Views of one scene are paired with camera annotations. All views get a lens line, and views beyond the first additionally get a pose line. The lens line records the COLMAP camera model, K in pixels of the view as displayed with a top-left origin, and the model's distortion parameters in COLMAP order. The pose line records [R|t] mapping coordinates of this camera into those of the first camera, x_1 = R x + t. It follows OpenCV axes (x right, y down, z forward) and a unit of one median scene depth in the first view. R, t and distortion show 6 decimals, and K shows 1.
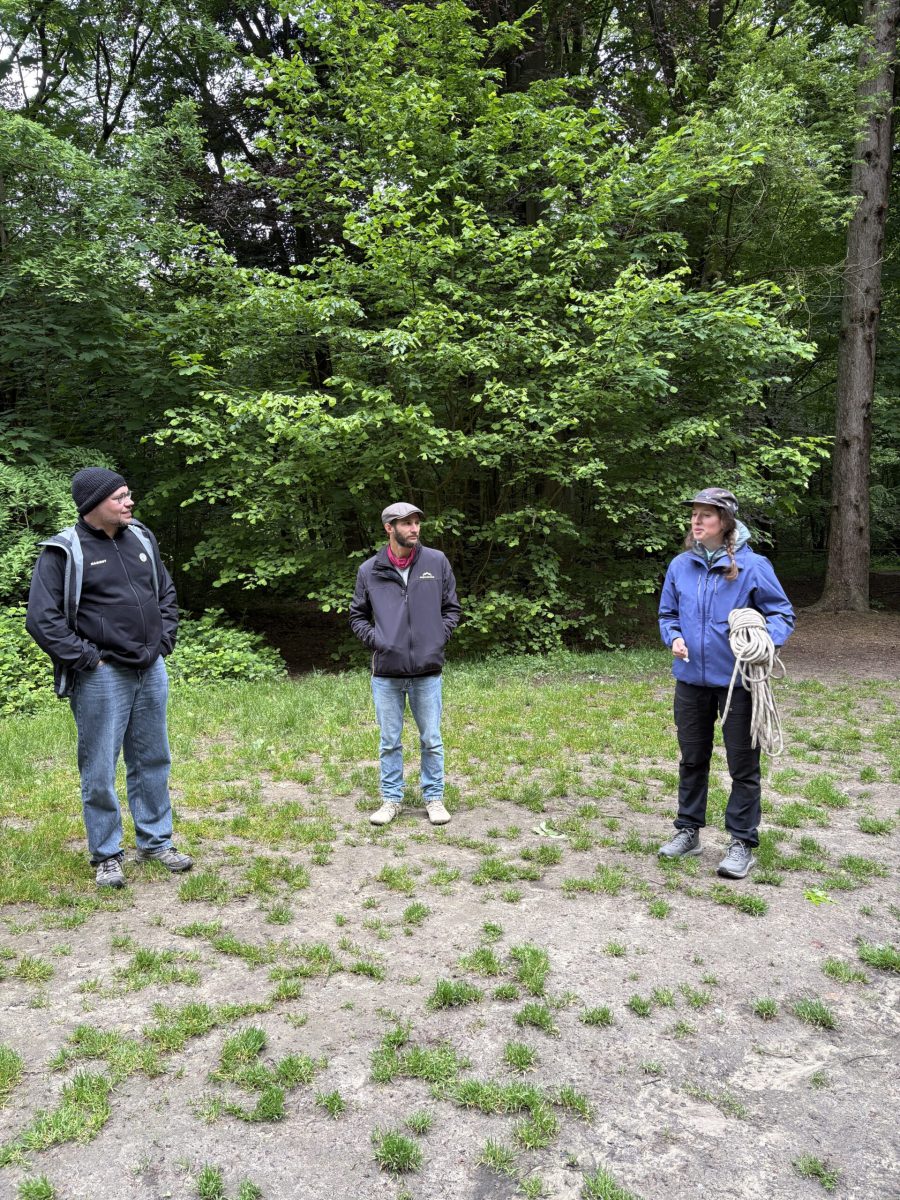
lens RADIAL K [[922.7, 0, 494.8], [0, 922.7, 595.8], [0, 0, 1]] dist [0.053832, -0.008280]
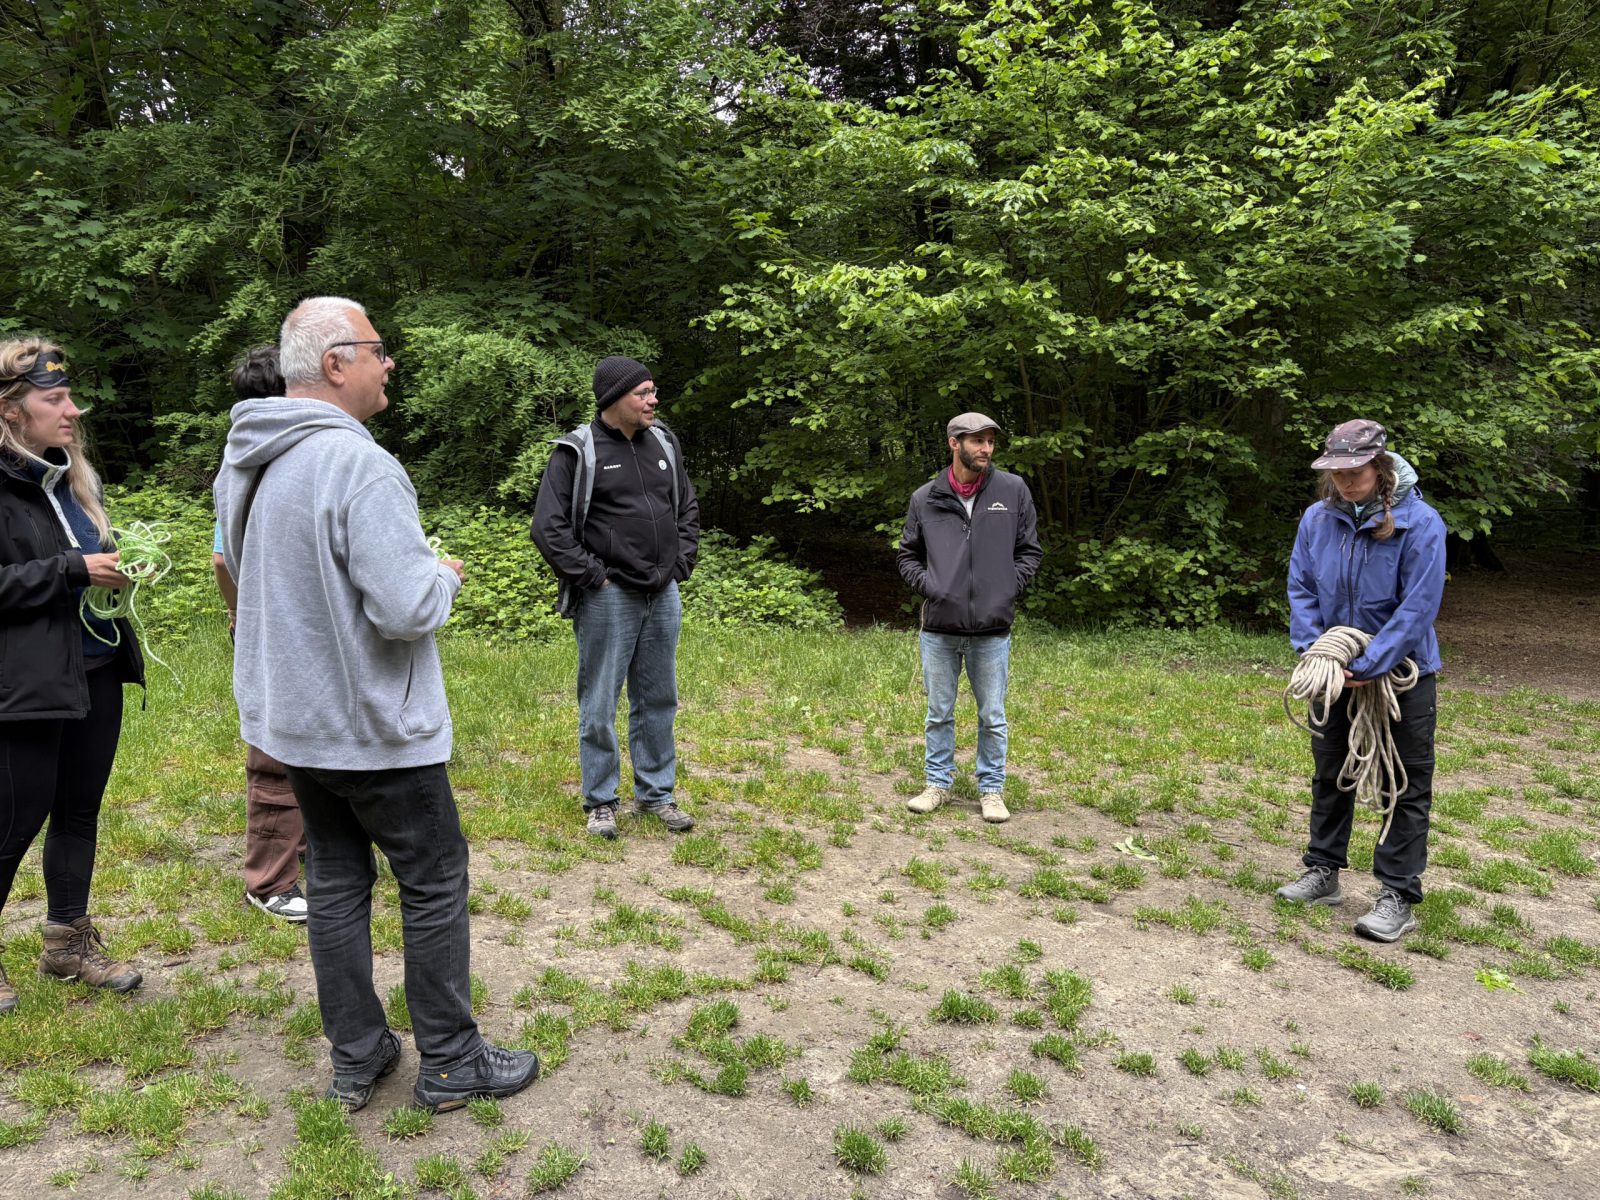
lens RADIAL K [[1269.2, 0, 862.1], [0, 1269.2, 577.0], [0, 0, 1]] dist [0.139696, -0.131733]
pose [[0.968884, 0.075826, -0.235613, 0.075313], [-0.069183, 0.996942, 0.036349, 0.005990], [0.237648, -0.018918, 0.971167, -0.088381]]
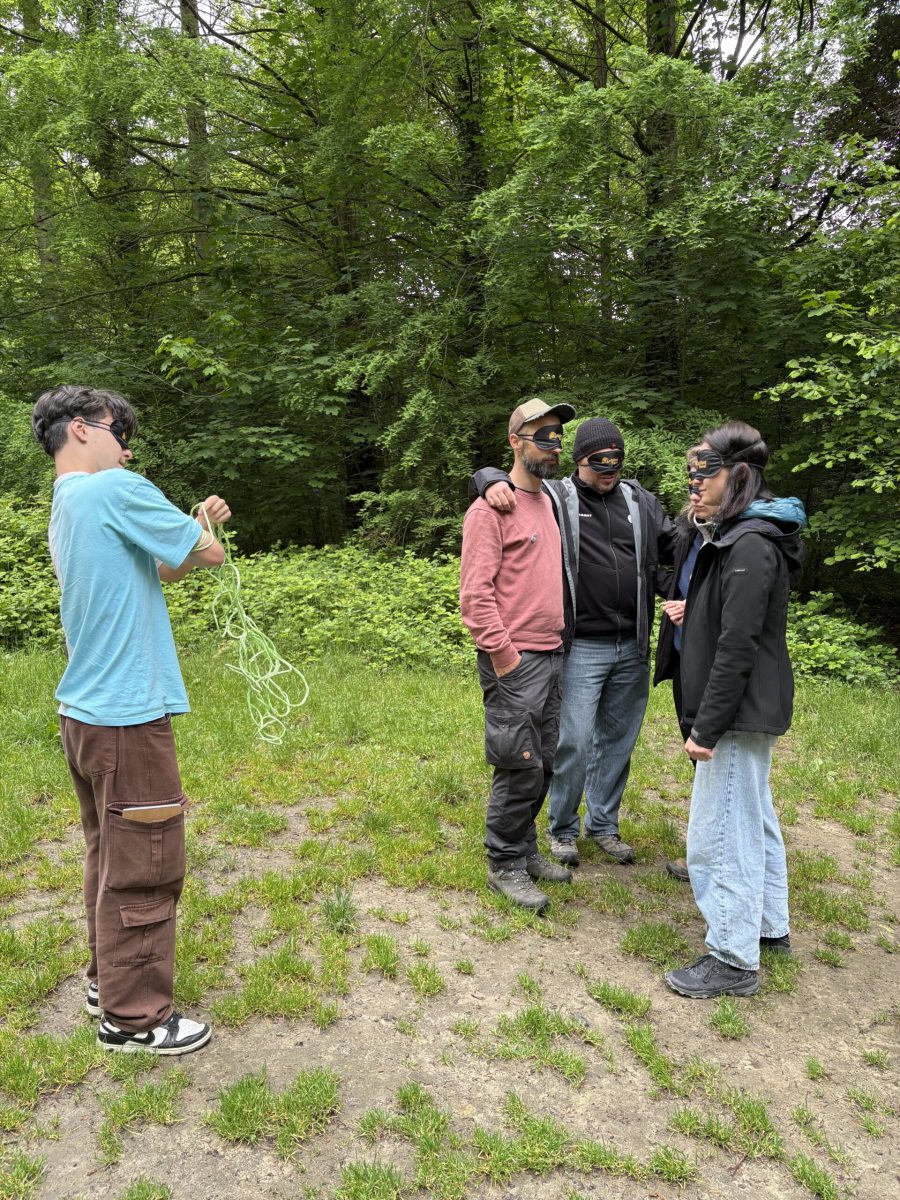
lens RADIAL K [[922.7, 0, 494.8], [0, 922.7, 595.8], [0, 0, 1]] dist [0.053832, -0.008280]
pose [[0.752700, 0.094328, -0.651571, 0.050132], [-0.083824, 0.995359, 0.047265, 0.003792], [0.653006, 0.019041, 0.757114, 0.272181]]
